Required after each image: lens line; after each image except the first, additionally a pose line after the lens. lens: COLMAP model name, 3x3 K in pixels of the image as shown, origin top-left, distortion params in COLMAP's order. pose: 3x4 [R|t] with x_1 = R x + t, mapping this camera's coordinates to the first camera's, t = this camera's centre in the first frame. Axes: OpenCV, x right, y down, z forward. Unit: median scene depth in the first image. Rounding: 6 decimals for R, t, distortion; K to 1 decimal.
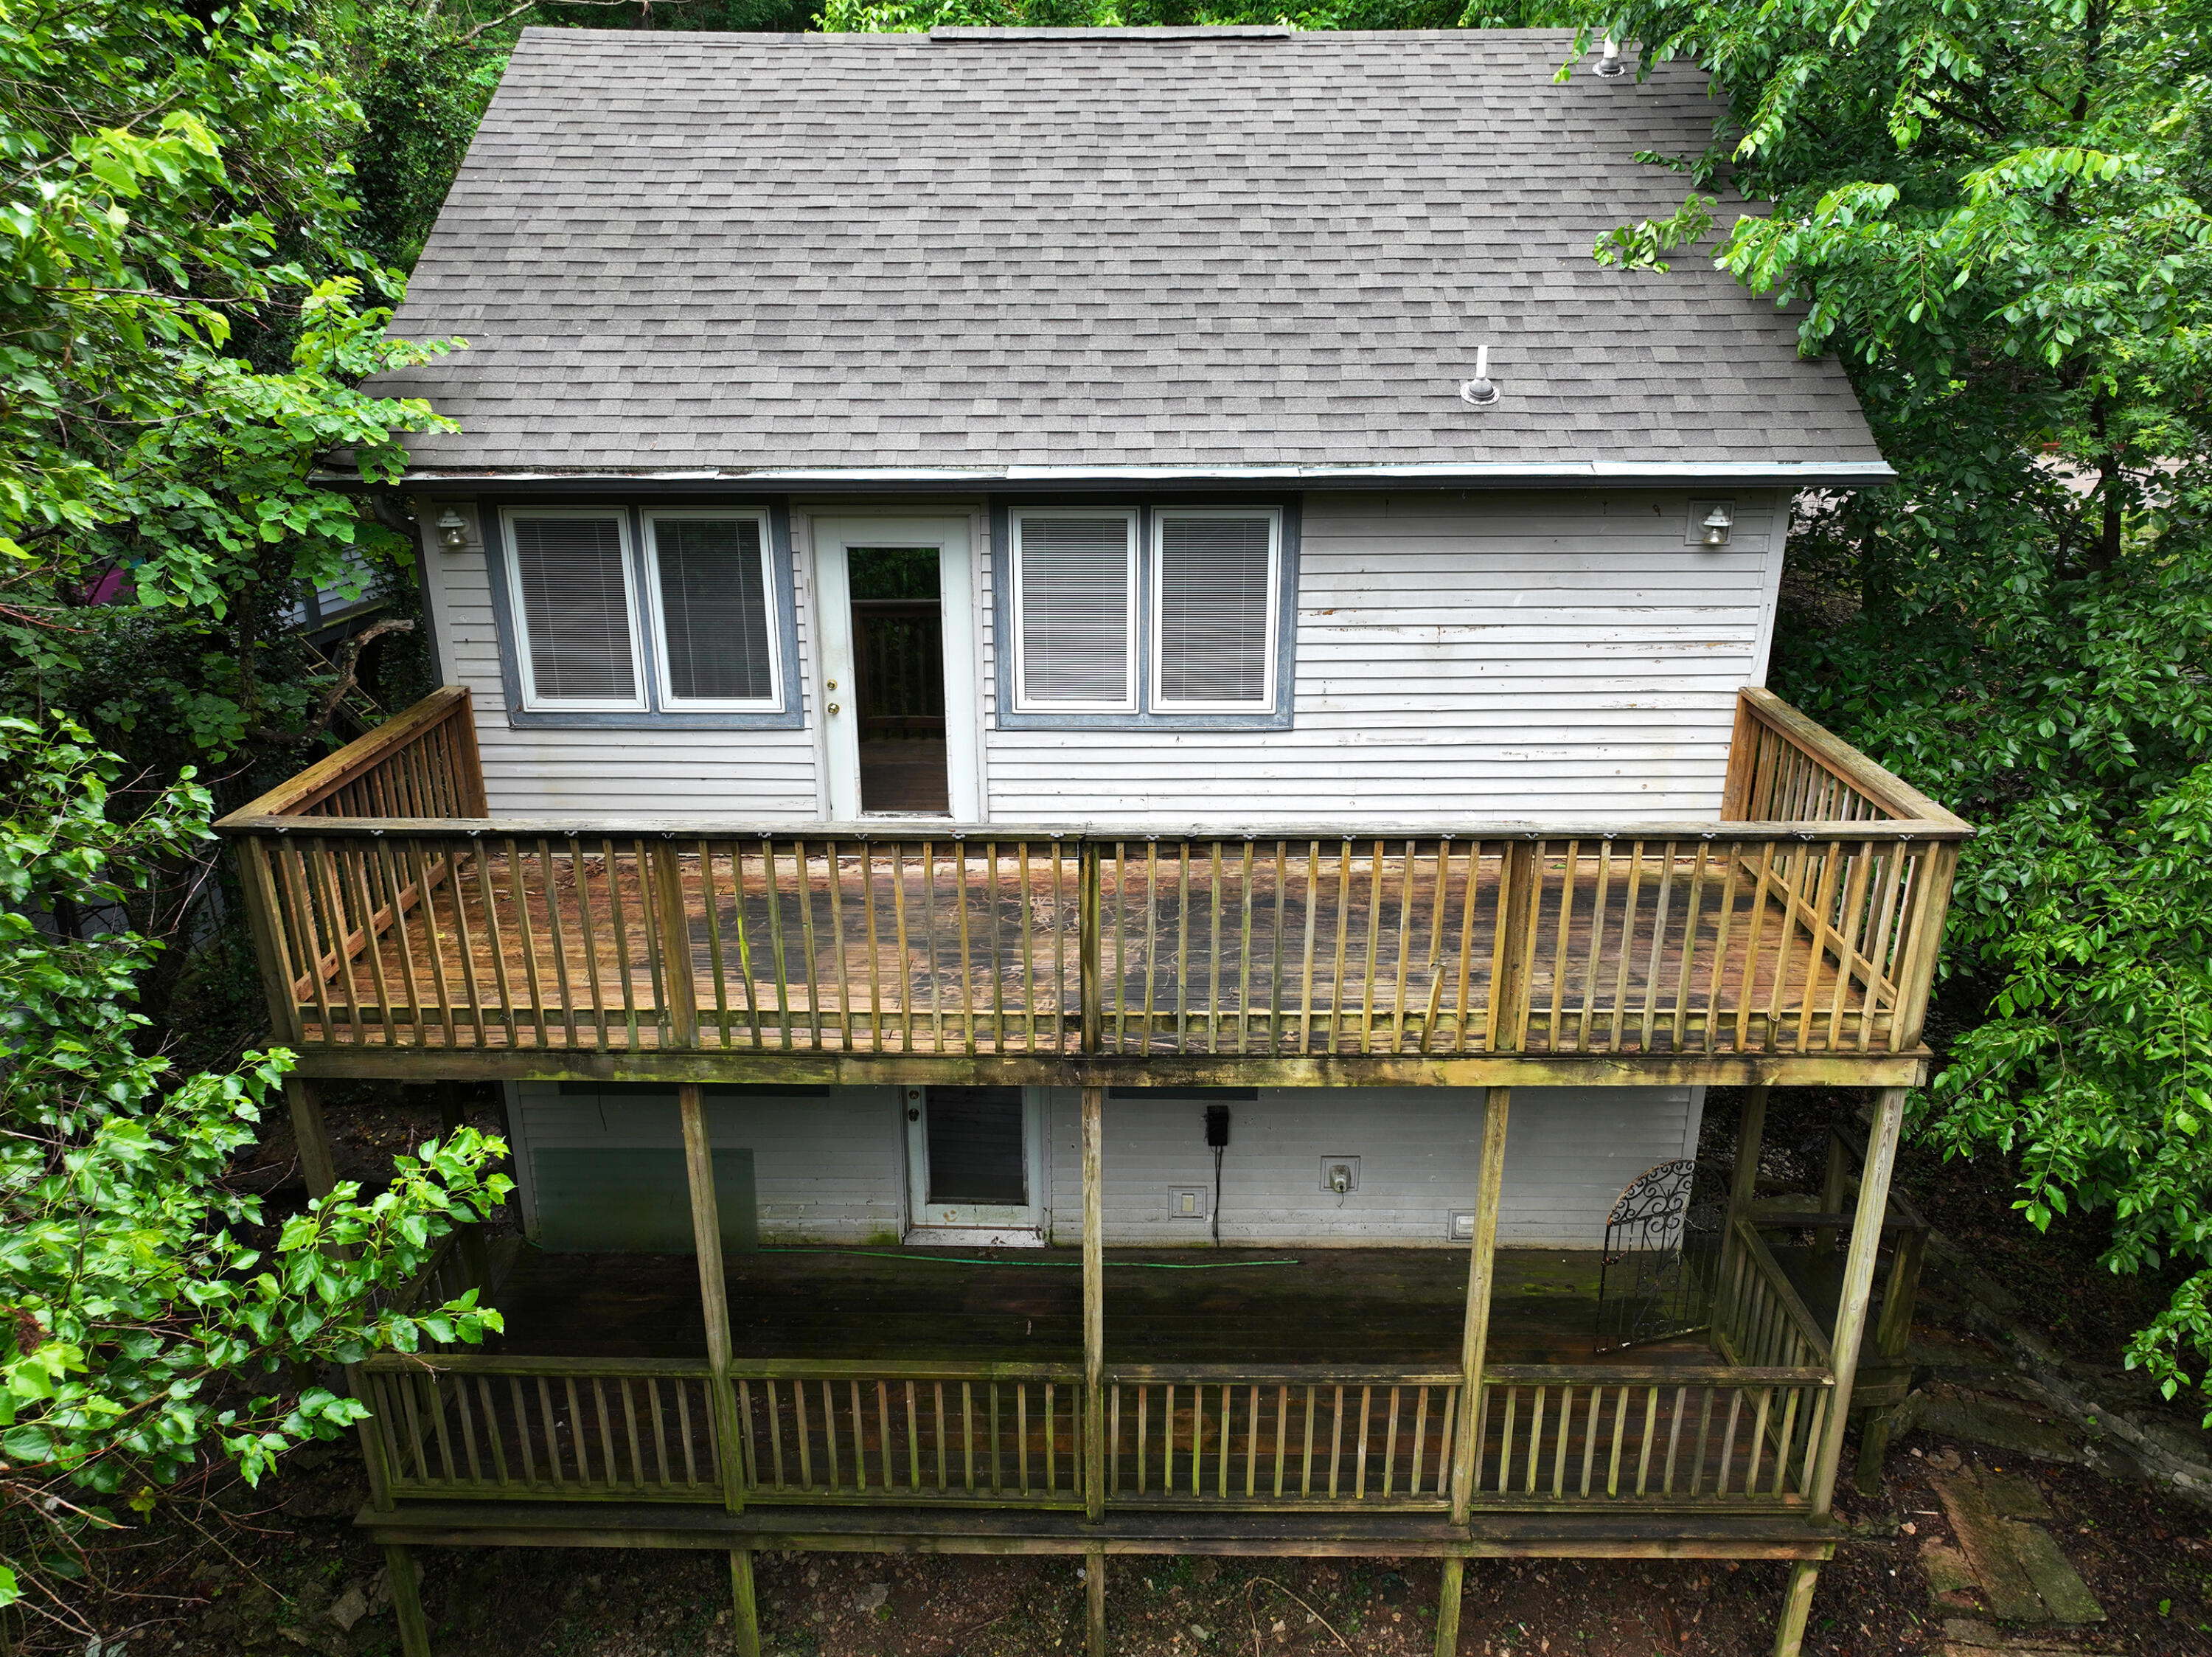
lens RADIAL K [[1564.3, 0, 1119.2], [0, 1564.3, 832.7], [0, 0, 1]] dist [-0.000056, 0.000317]
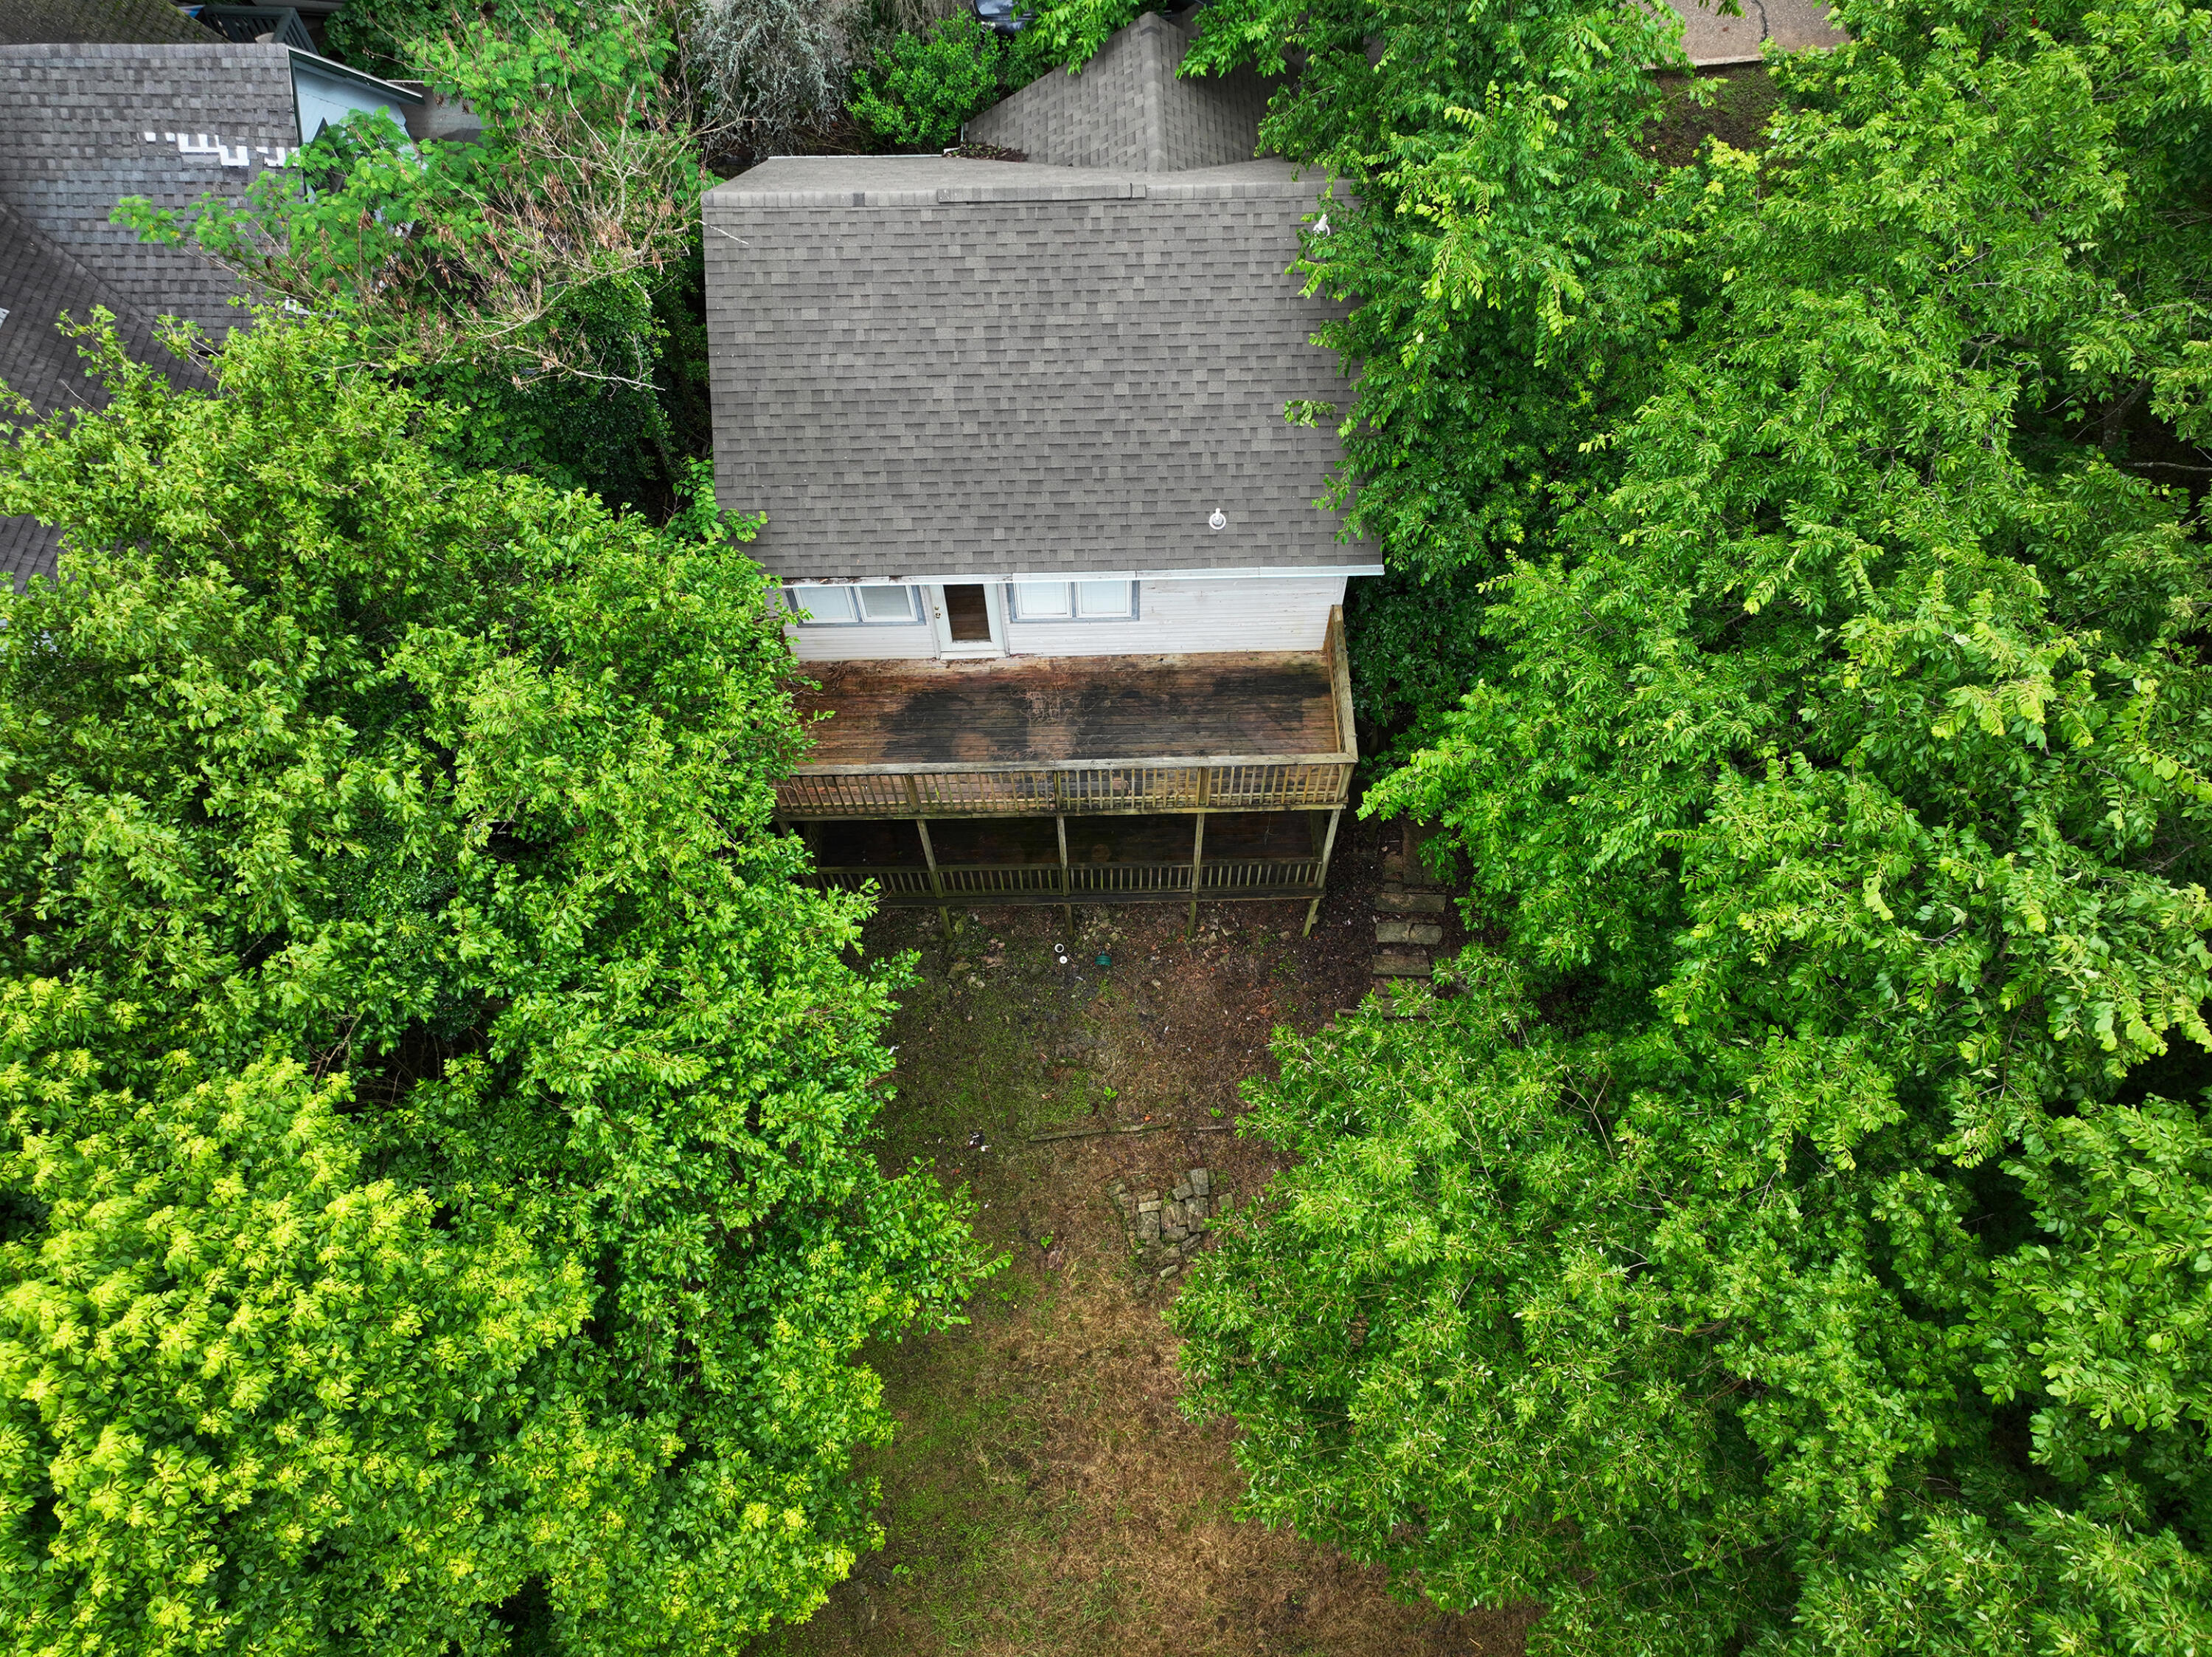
lens RADIAL K [[1564.3, 0, 1119.2], [0, 1564.3, 832.7], [0, 0, 1]] dist [-0.000056, 0.000317]
pose [[0.999385, -0.032376, 0.013478, 0.041888], [0.014843, 0.738695, 0.673877, -1.435614], [-0.031773, -0.673262, 0.738721, -0.943740]]
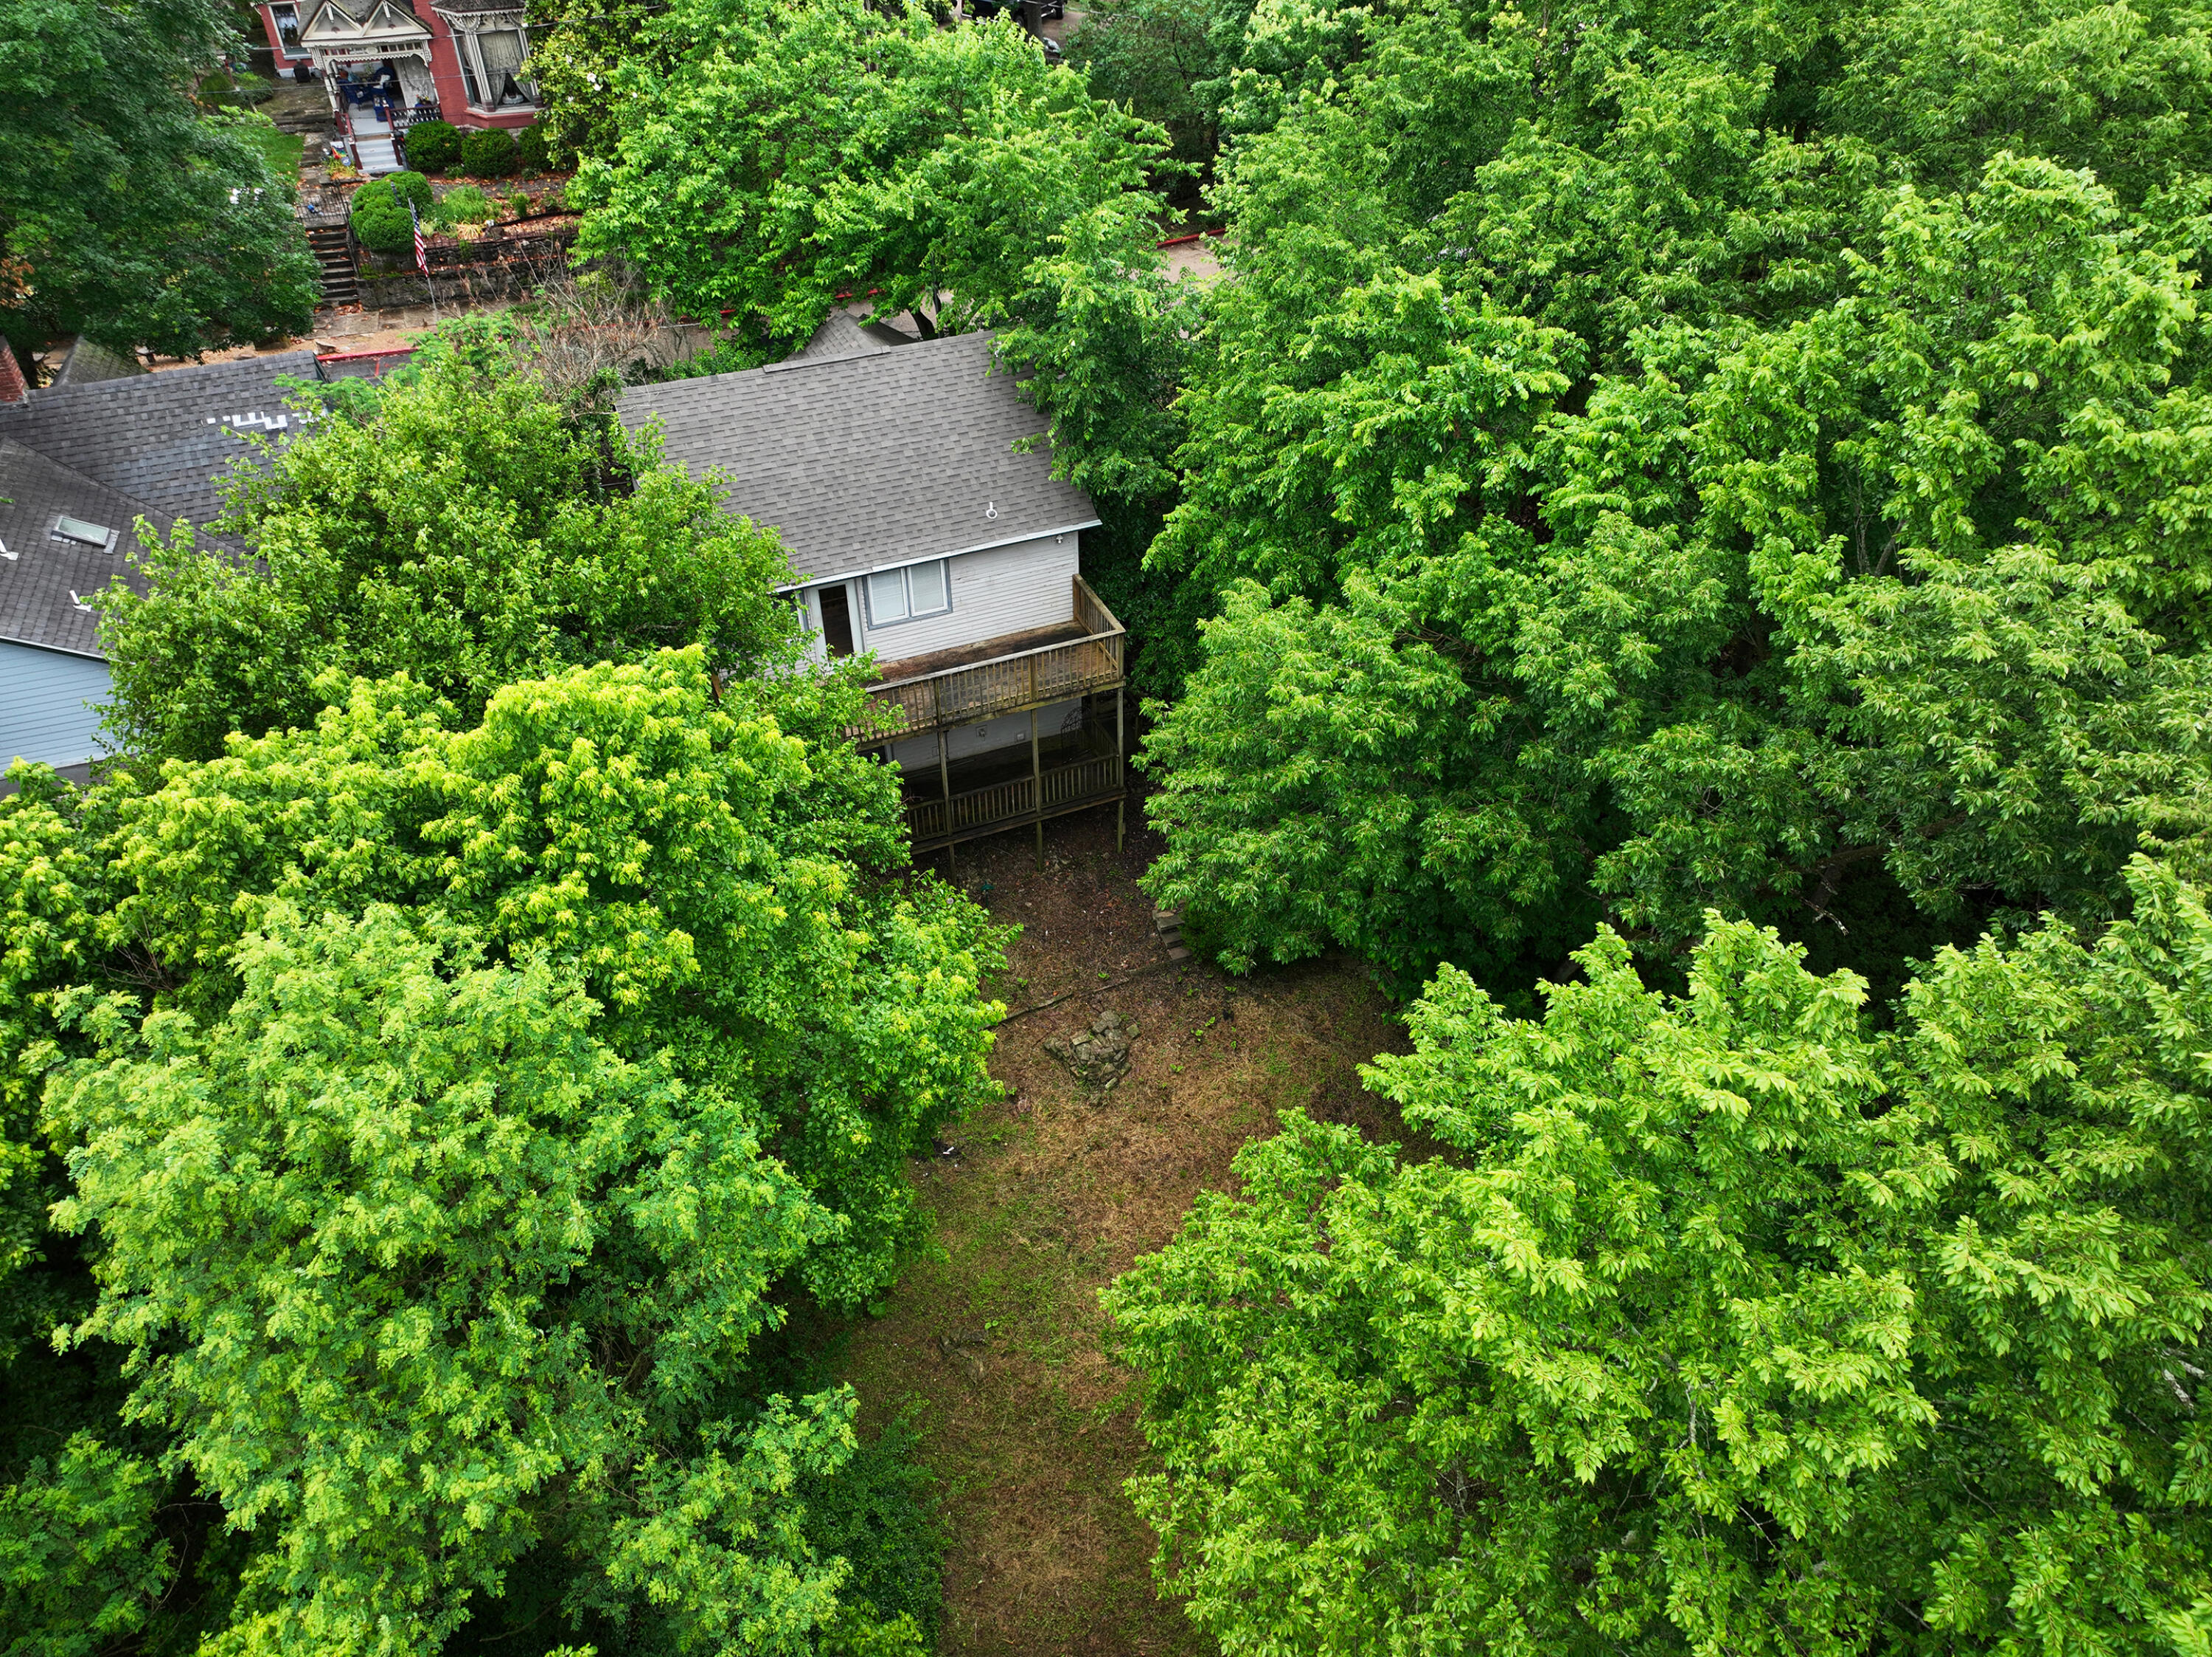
lens RADIAL K [[1564.3, 0, 1119.2], [0, 1564.3, 832.7], [0, 0, 1]] dist [-0.000056, 0.000317]
pose [[0.913882, -0.257727, 0.313683, -0.773075], [0.139237, 0.924765, 0.354150, -0.800392], [-0.381358, -0.279975, 0.881011, -2.338084]]
